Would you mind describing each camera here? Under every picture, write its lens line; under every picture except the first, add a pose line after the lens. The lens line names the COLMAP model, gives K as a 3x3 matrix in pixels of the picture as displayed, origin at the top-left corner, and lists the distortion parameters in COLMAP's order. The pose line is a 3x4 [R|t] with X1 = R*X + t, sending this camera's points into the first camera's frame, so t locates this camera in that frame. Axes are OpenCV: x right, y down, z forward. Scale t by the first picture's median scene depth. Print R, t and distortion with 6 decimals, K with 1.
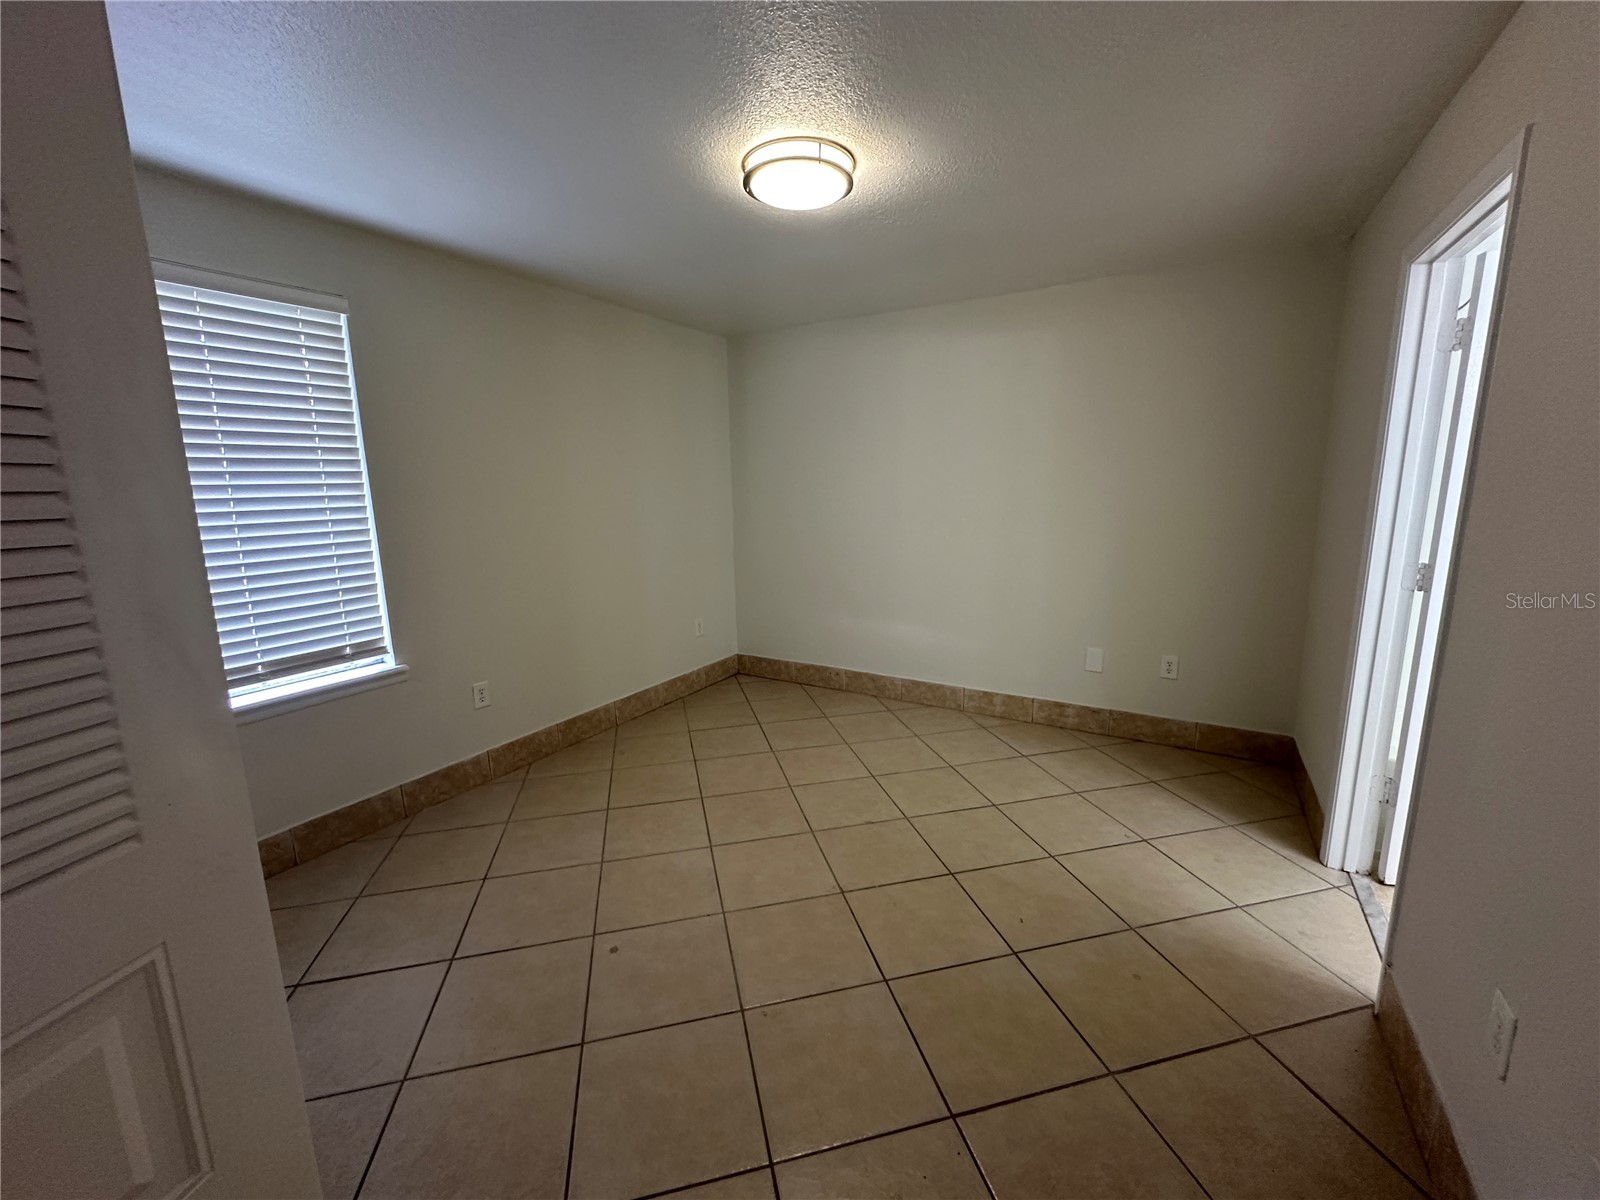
lens RADIAL K [[637.9, 0, 802.8], [0, 637.9, 598.1], [0, 0, 1]] dist [-0.007915, 0.000429]
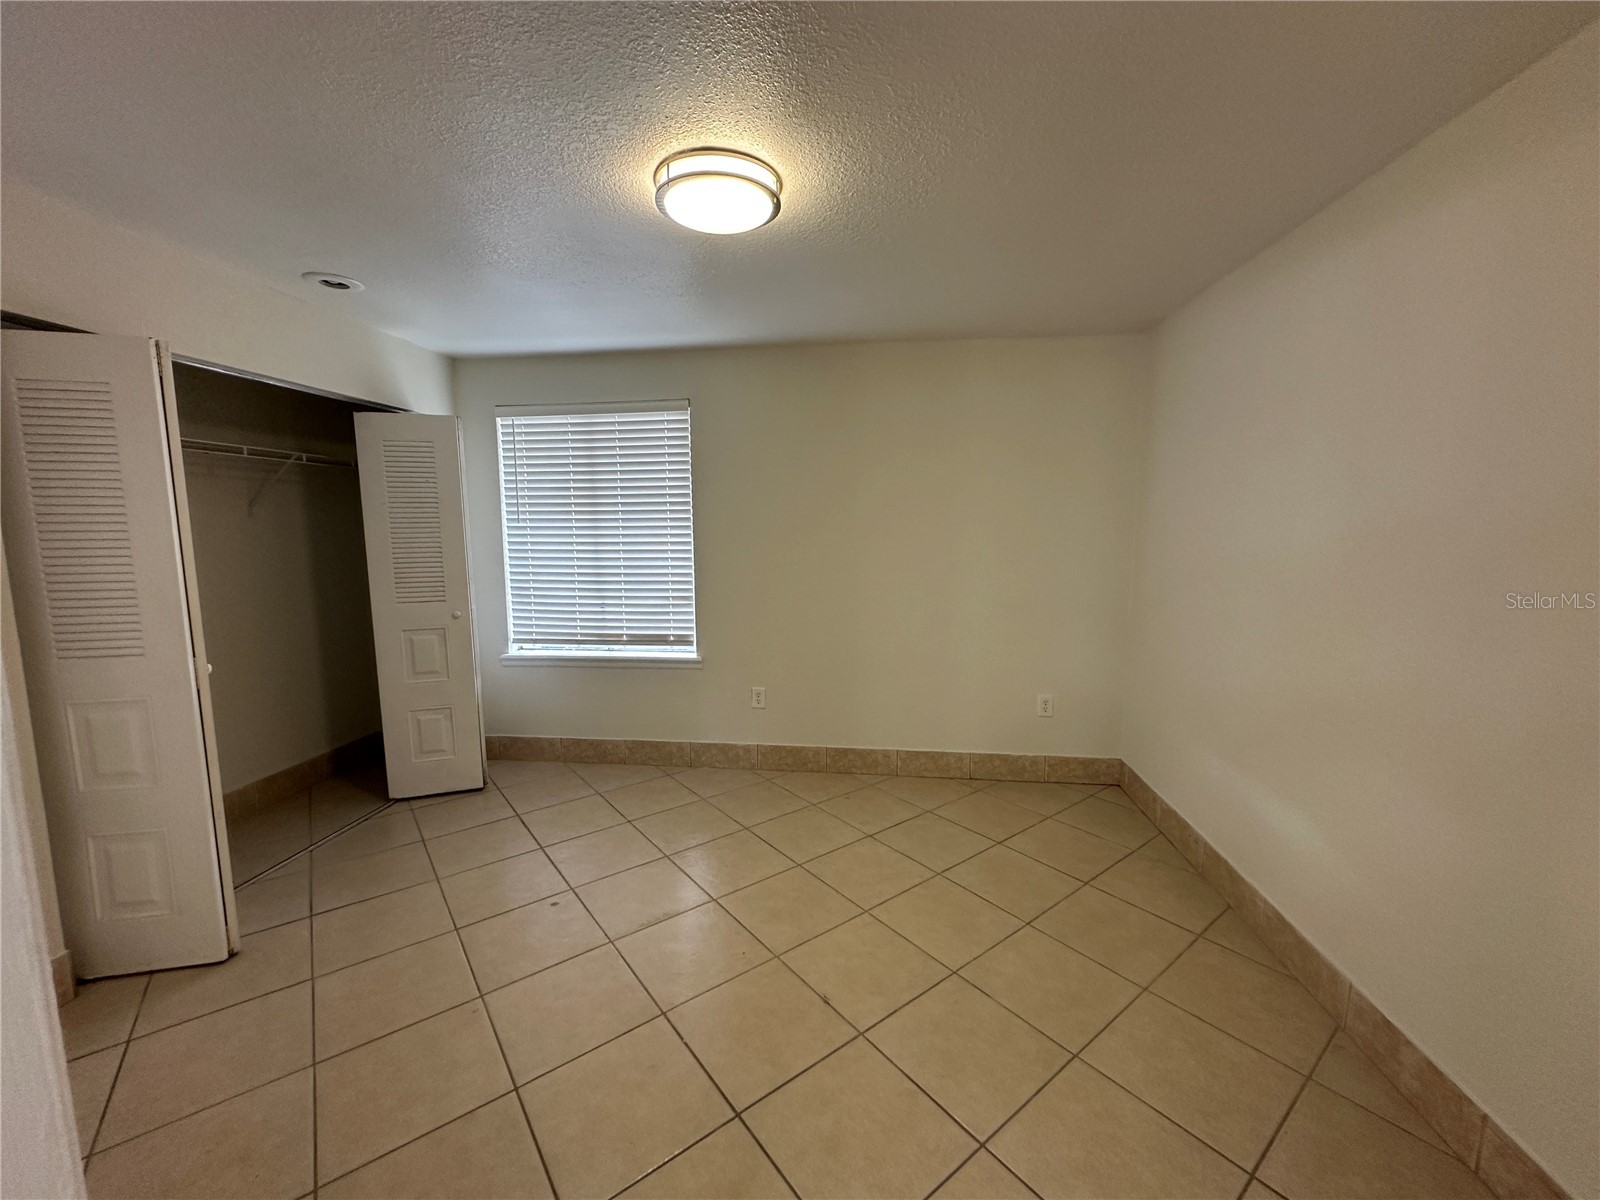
lens RADIAL K [[637.9, 0, 801.7], [0, 637.9, 599.3], [0, 0, 1]] dist [-0.007915, 0.000429]
pose [[0.399226, 0.124100, -0.908415, 0.619465], [-0.163918, 0.984495, 0.062455, -0.124393], [0.902081, 0.123972, 0.413378, 0.548743]]
